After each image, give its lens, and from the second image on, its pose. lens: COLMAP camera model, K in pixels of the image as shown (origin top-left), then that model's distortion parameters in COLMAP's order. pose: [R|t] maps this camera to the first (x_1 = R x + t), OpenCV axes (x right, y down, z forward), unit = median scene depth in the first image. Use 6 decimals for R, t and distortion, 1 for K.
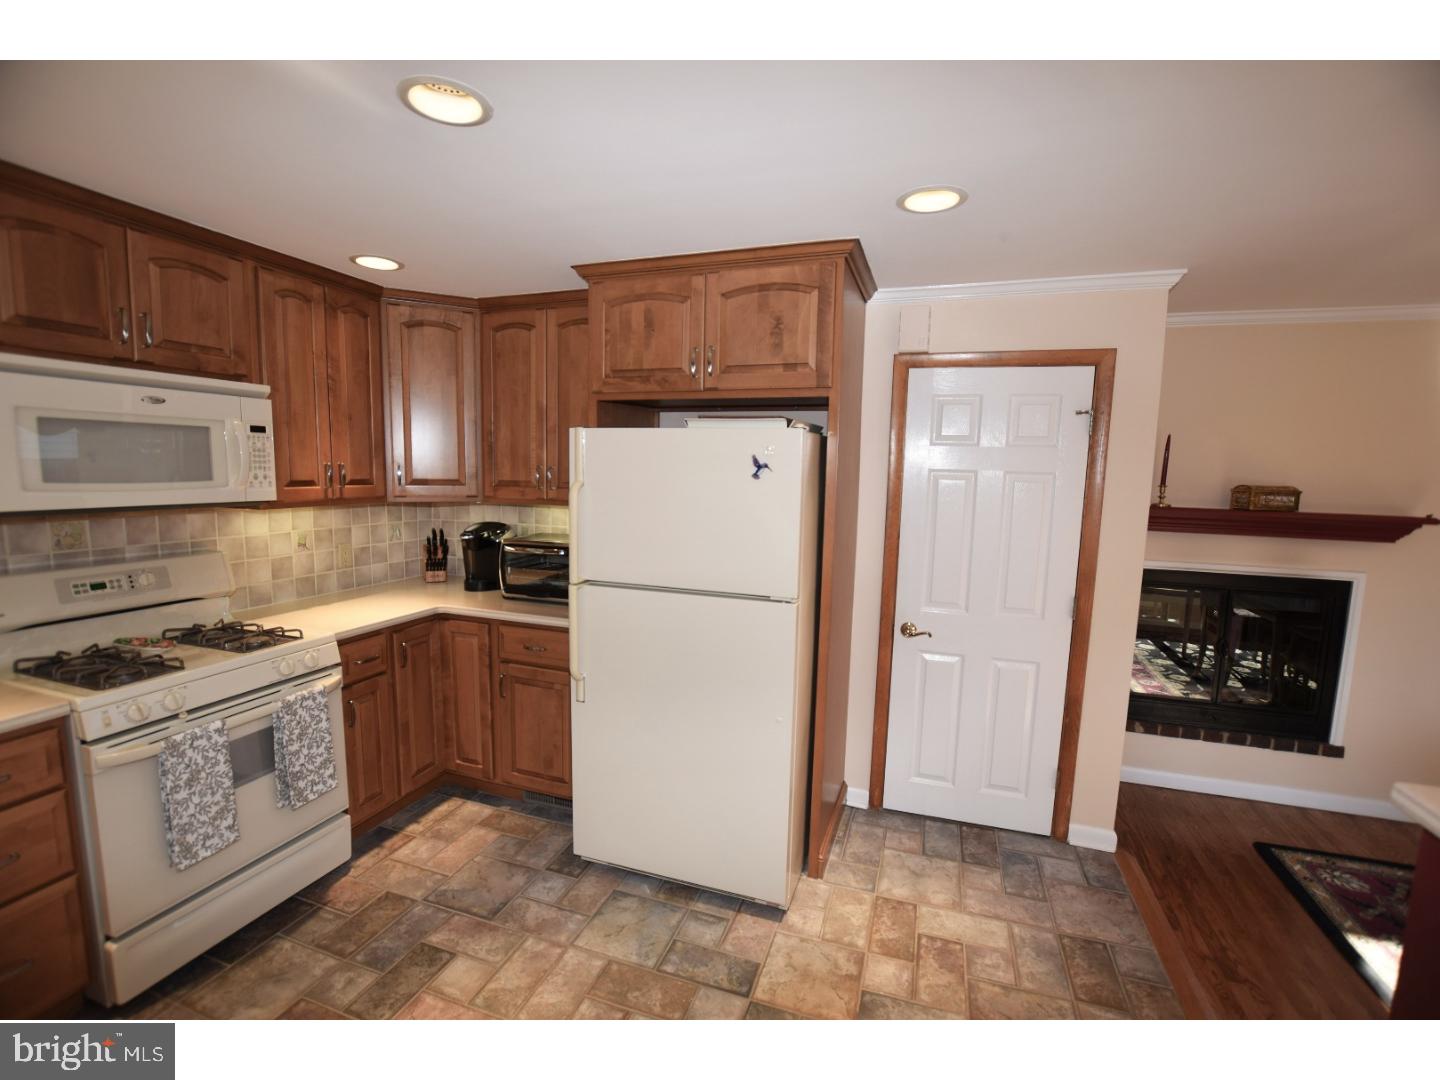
lens RADIAL K [[637.7, 0, 721.9], [0, 637.7, 543.1], [0, 0, 1]] dist [-0.028437, 0.000954]
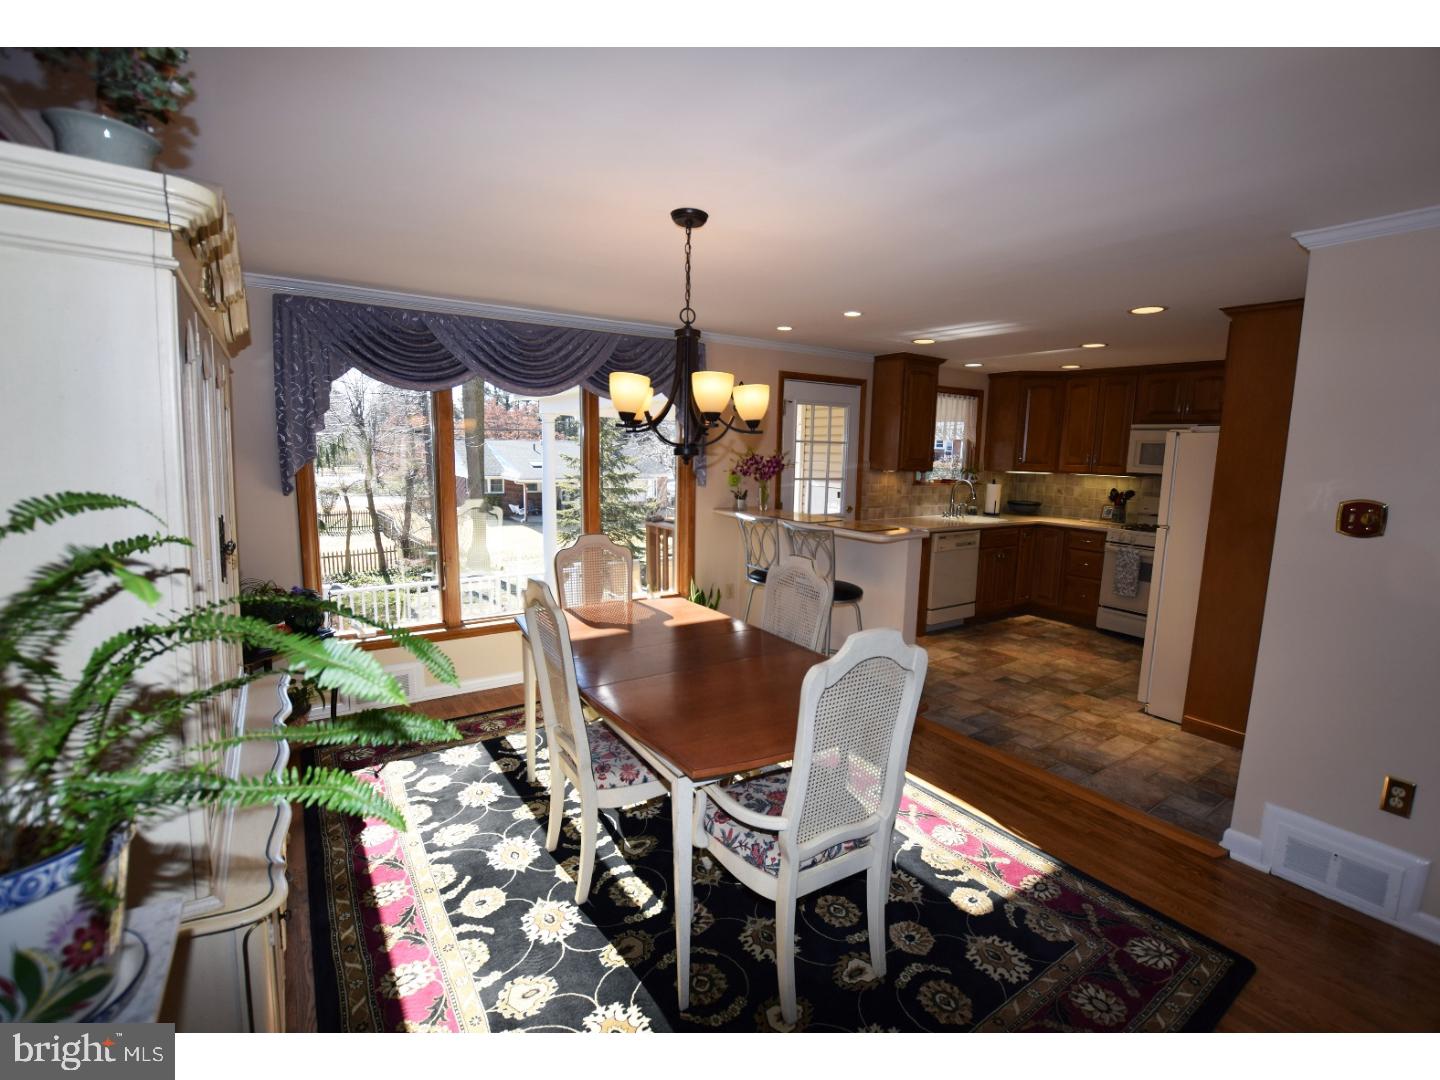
lens RADIAL K [[651.7, 0, 720.0], [0, 651.7, 540.0], [0, 0, 1]] dist [-0.044926, 0.000106]
pose [[-0.611202, 0.071066, -0.788278, 2.069537], [-0.130645, 0.973240, 0.189039, -0.041816], [0.780618, 0.218526, -0.585561, 0.982806]]
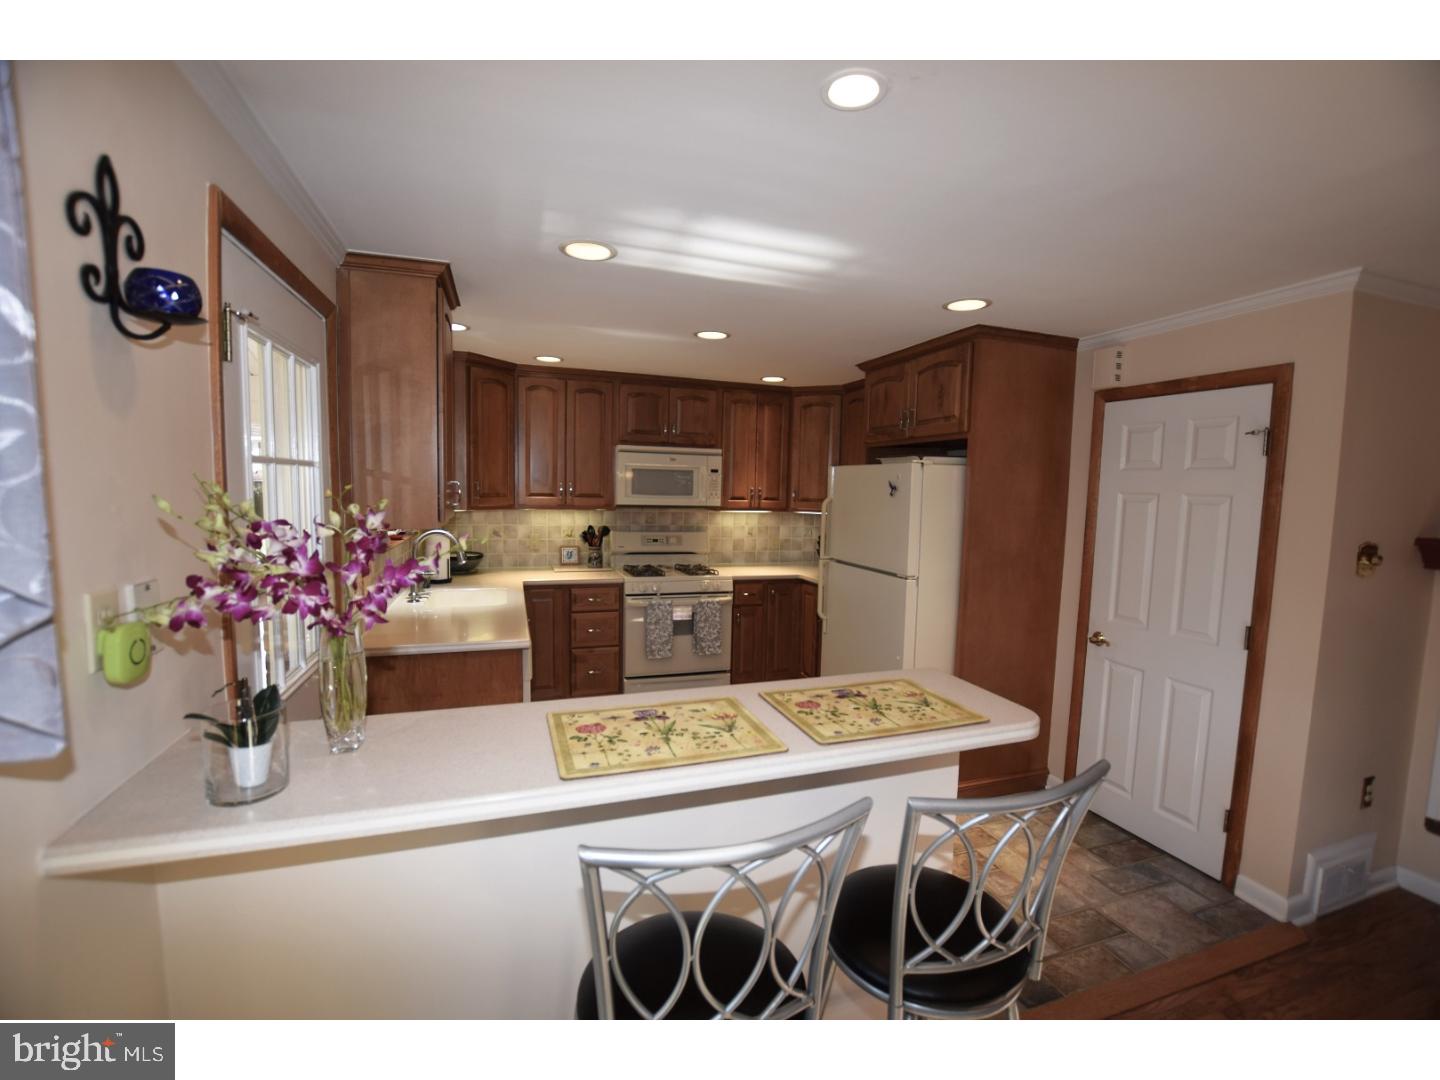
lens RADIAL K [[637.7, 0, 721.9], [0, 637.7, 543.1], [0, 0, 1]] dist [-0.028437, 0.000954]
pose [[0.609886, 0.063359, -0.789953, 0.910552], [-0.104176, 0.994559, -0.000659, 0.049575], [0.785612, 0.082696, 0.613167, -0.229736]]
